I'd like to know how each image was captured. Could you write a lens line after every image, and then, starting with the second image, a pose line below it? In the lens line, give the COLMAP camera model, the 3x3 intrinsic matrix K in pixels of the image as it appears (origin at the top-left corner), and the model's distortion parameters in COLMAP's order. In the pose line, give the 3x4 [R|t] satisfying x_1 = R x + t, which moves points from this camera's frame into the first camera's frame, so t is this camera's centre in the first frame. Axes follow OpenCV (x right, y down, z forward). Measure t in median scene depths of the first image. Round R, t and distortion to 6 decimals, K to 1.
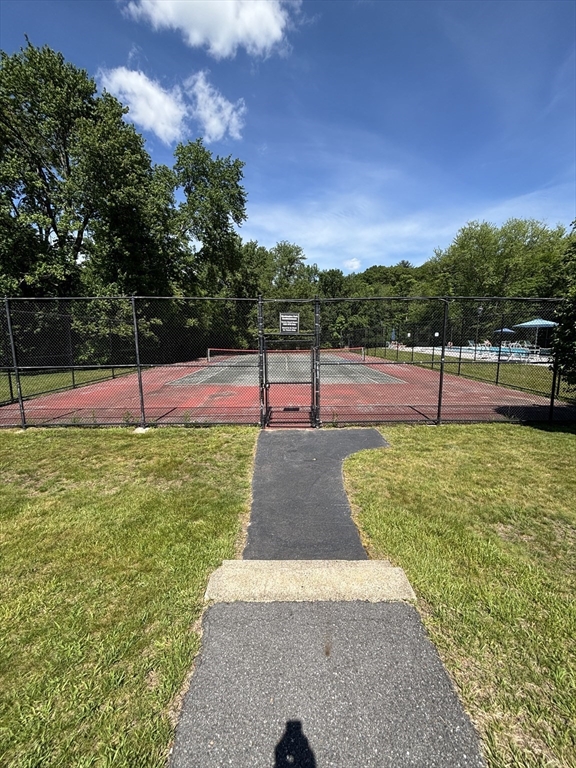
lens RADIAL K [[313.6, 0, 288.0], [0, 313.6, 384.0], [0, 0, 1]] dist [-0.001029, -0.000048]
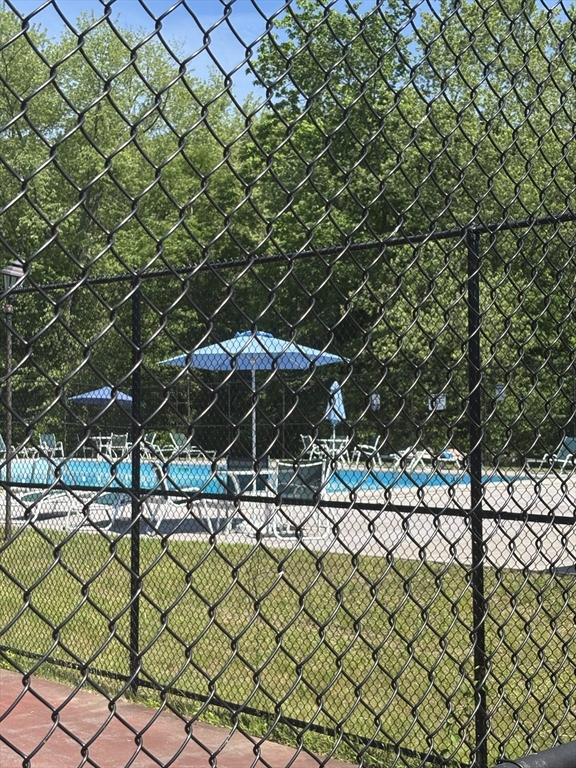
lens RADIAL K [[1202.9, 0, 288.0], [0, 1202.9, 384.0], [0, 0, 1]] dist [0.037743, 0.042449]
pose [[0.724617, 0.020826, 0.688837, 0.090123], [0.104872, 0.984570, -0.140085, -0.019111], [-0.681126, 0.173748, 0.711252, 0.148836]]
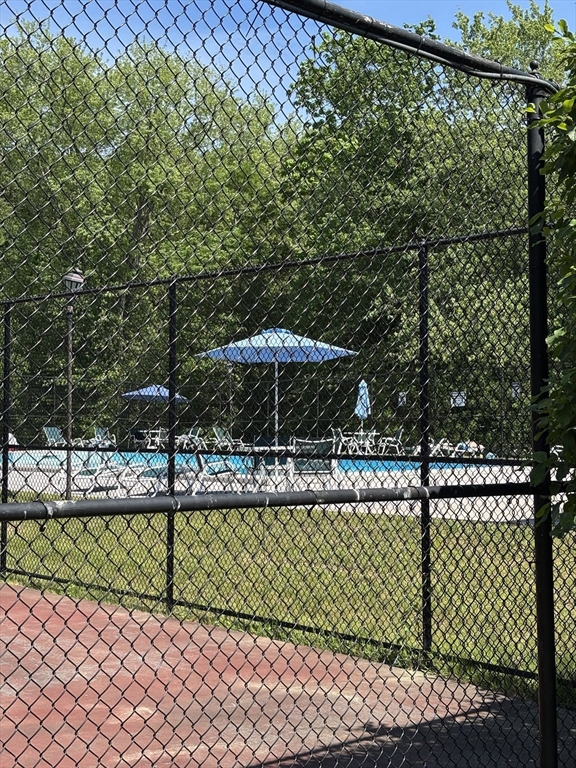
lens RADIAL K [[1164.1, 0, 288.0], [0, 1164.1, 384.0], [0, 0, 1]] dist [0.001928, 0.036406]
pose [[0.750001, 0.027238, 0.660875, 0.067425], [0.094260, 0.984553, -0.147550, -0.008100], [-0.654685, 0.172957, 0.735849, 0.114293]]
